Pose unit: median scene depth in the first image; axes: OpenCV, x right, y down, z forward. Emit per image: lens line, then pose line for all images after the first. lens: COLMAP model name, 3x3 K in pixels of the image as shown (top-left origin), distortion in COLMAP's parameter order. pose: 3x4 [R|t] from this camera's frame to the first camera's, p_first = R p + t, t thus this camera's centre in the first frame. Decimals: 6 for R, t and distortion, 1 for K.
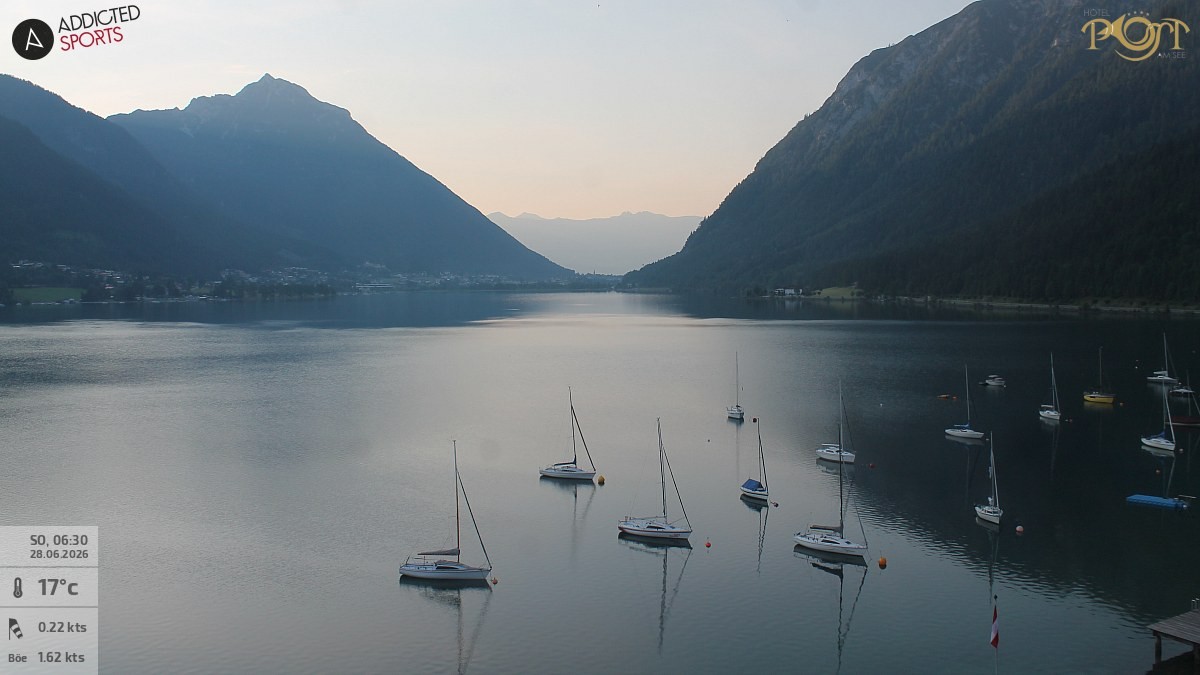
lens RADIAL K [[5099.6, 0, 600.0], [0, 5099.6, 337.5], [0, 0, 1]] dist [1.235725, 4.805148]
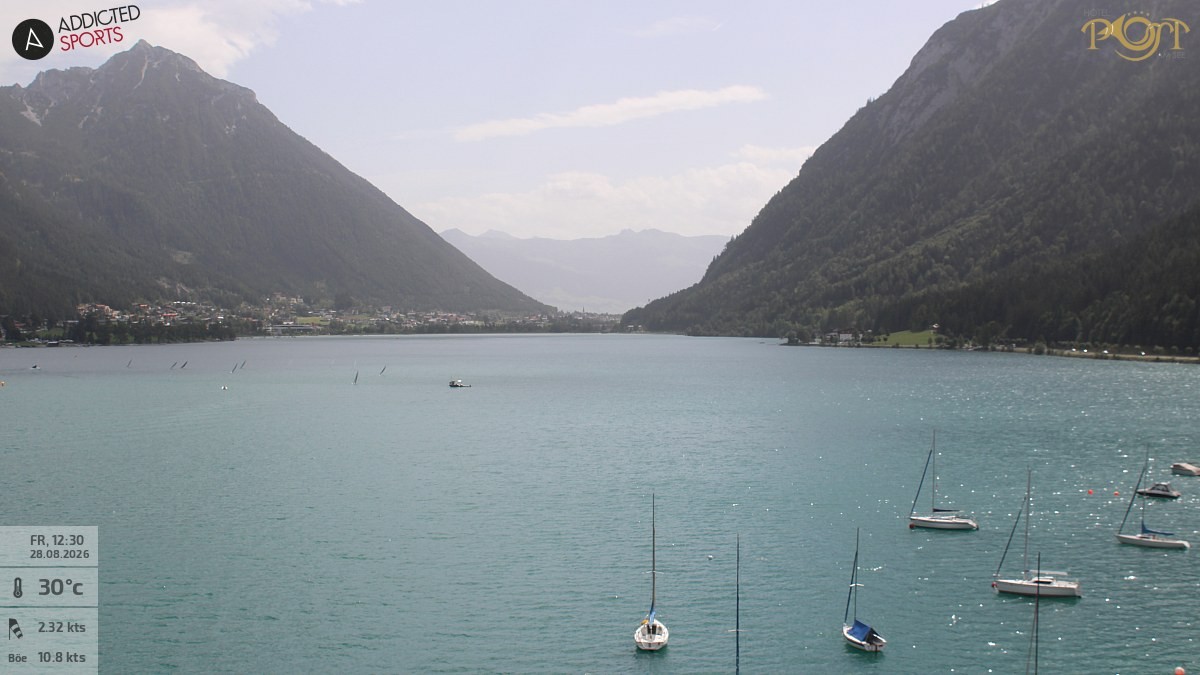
lens RADIAL K [[5099.6, 0, 600.0], [0, 5099.6, 337.5], [0, 0, 1]] dist [1.235725, 4.805148]
pose [[0.999959, 0.004323, -0.007971, 0.007252], [-0.004398, 0.999946, -0.009377, -0.001774], [0.007930, 0.009411, 0.999924, 0.254916]]
